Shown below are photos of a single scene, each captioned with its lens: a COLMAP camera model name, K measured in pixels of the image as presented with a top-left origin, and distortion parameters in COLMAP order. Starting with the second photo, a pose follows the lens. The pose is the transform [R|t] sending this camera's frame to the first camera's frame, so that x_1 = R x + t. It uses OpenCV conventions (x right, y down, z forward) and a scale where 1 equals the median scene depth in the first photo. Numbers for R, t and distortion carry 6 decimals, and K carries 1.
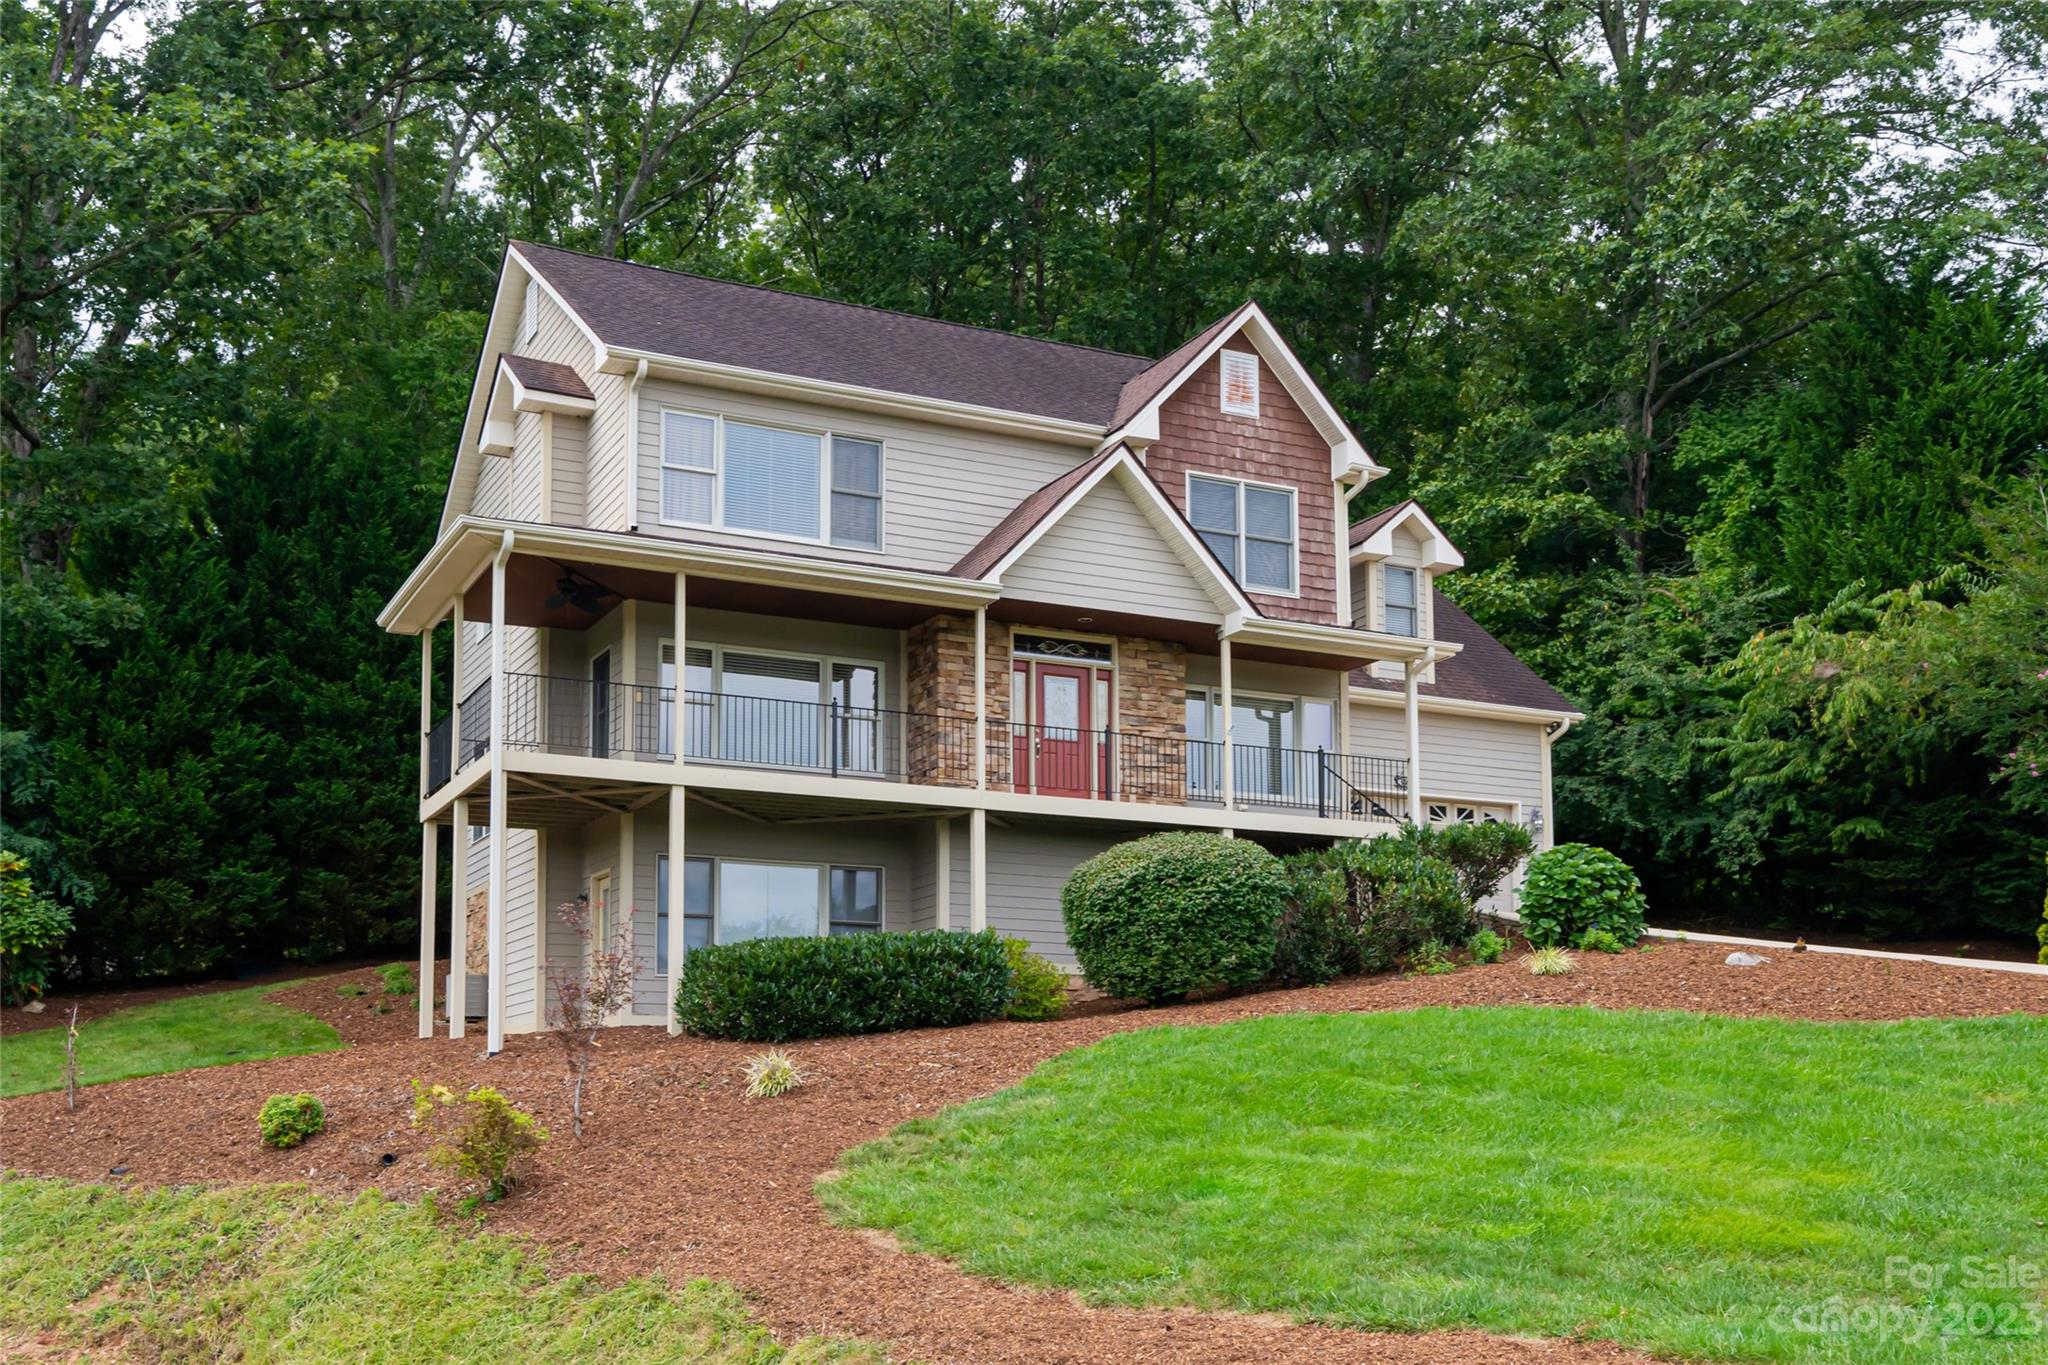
lens RADIAL K [[2051.6, 0, 1021.0], [0, 2051.6, 683.5], [0, 0, 1]] dist [-0.044873, 0.000000]
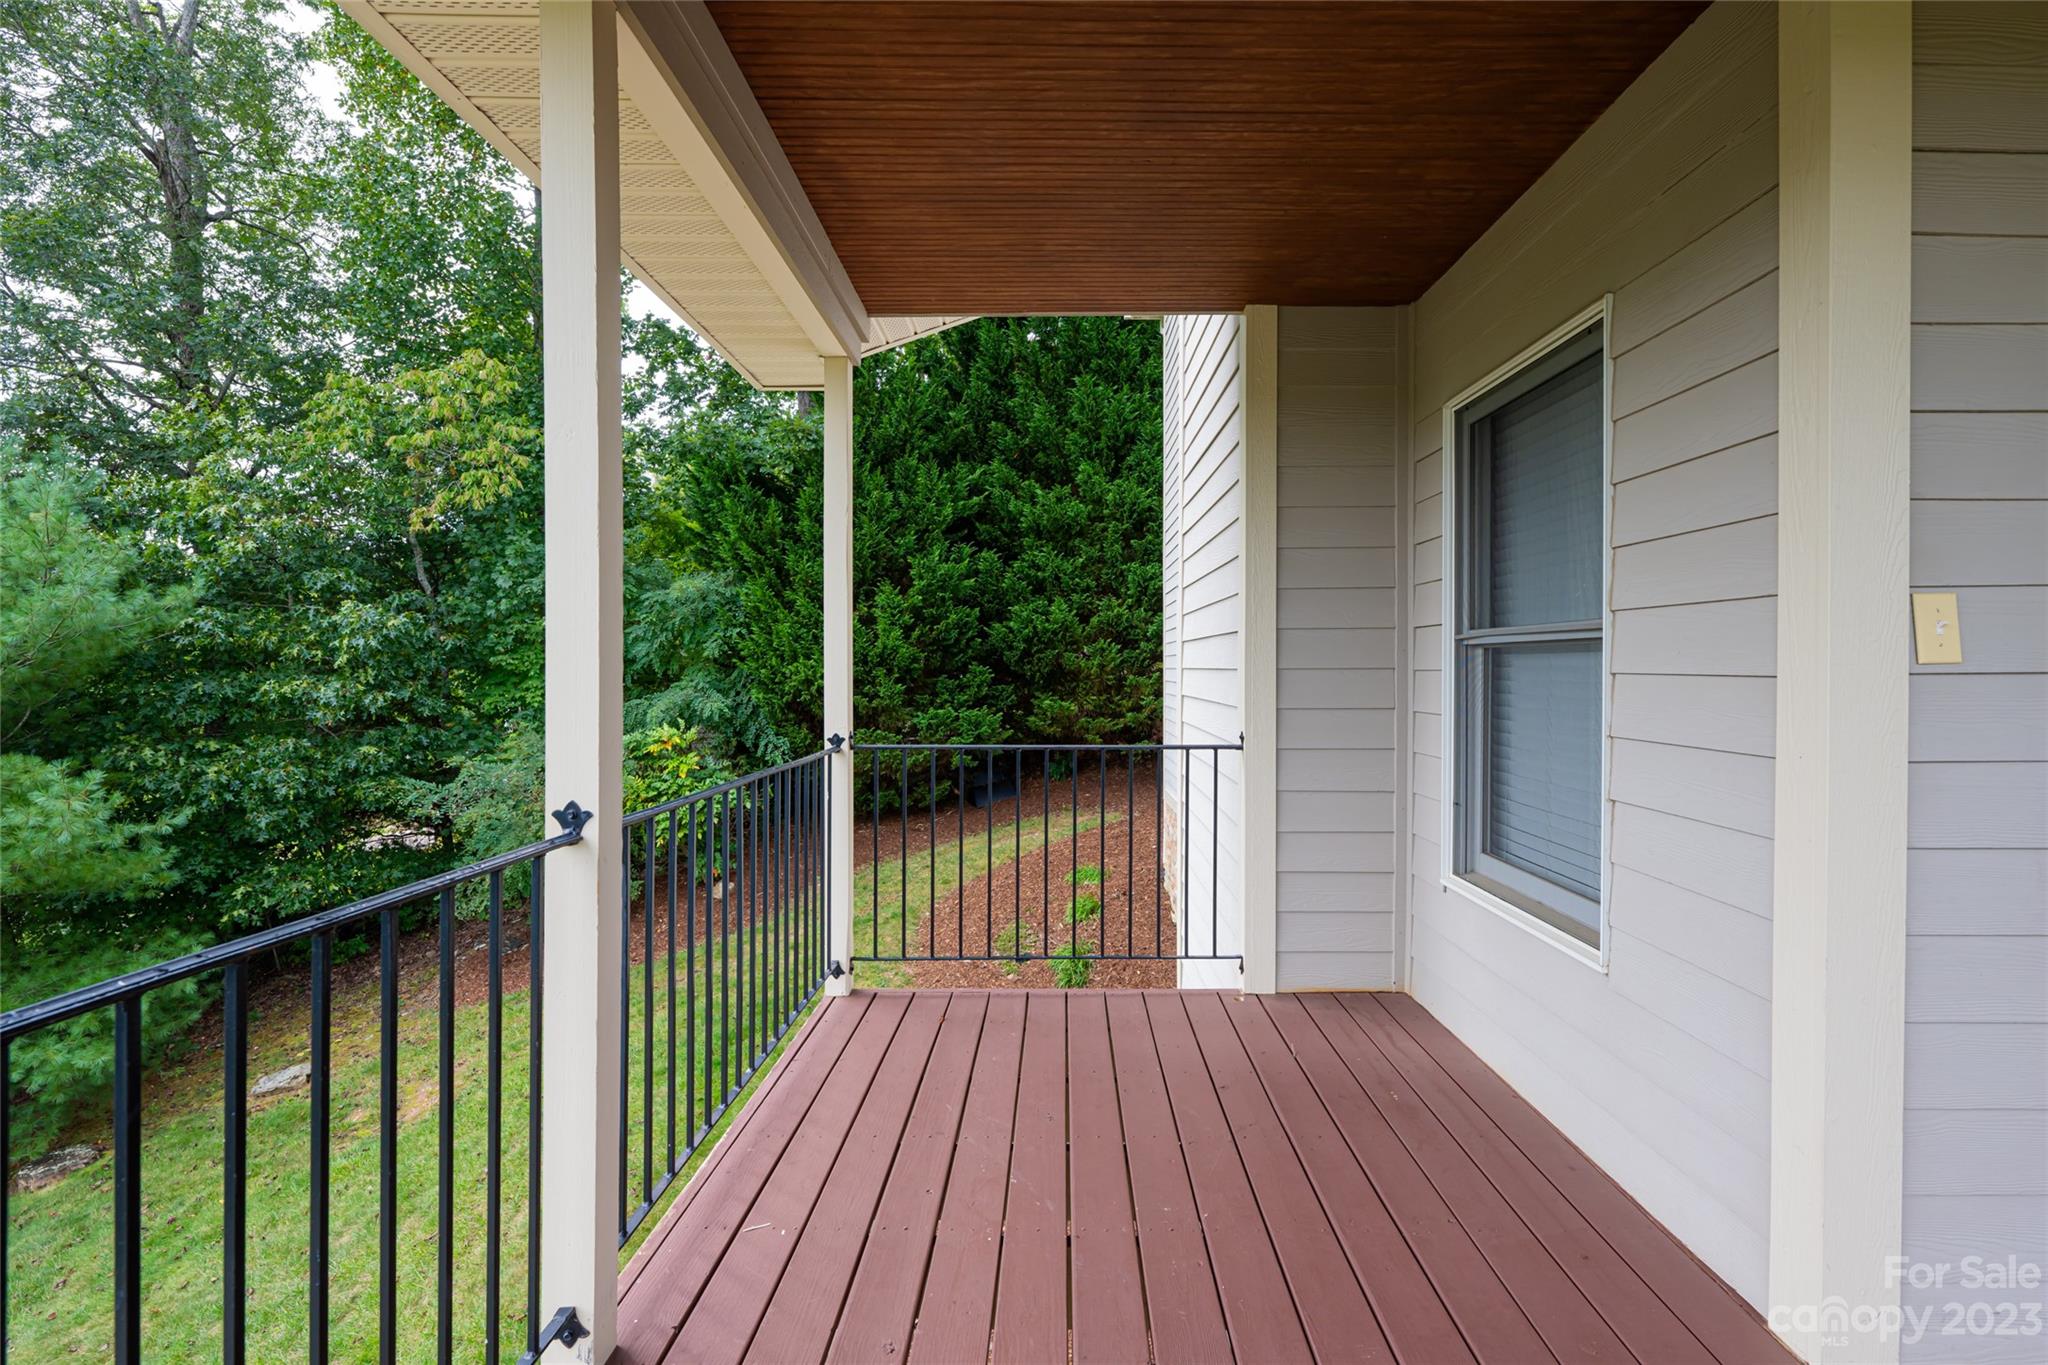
lens RADIAL K [[935.5, 0, 1024.5], [0, 935.5, 686.9], [0, 0, 1]] dist [0.000743, 0.000002]
pose [[0.873371, 0.026151, -0.486353, -0.179111], [0.090404, 0.972502, 0.214634, -0.006225], [0.478592, -0.231423, 0.846990, 0.780545]]
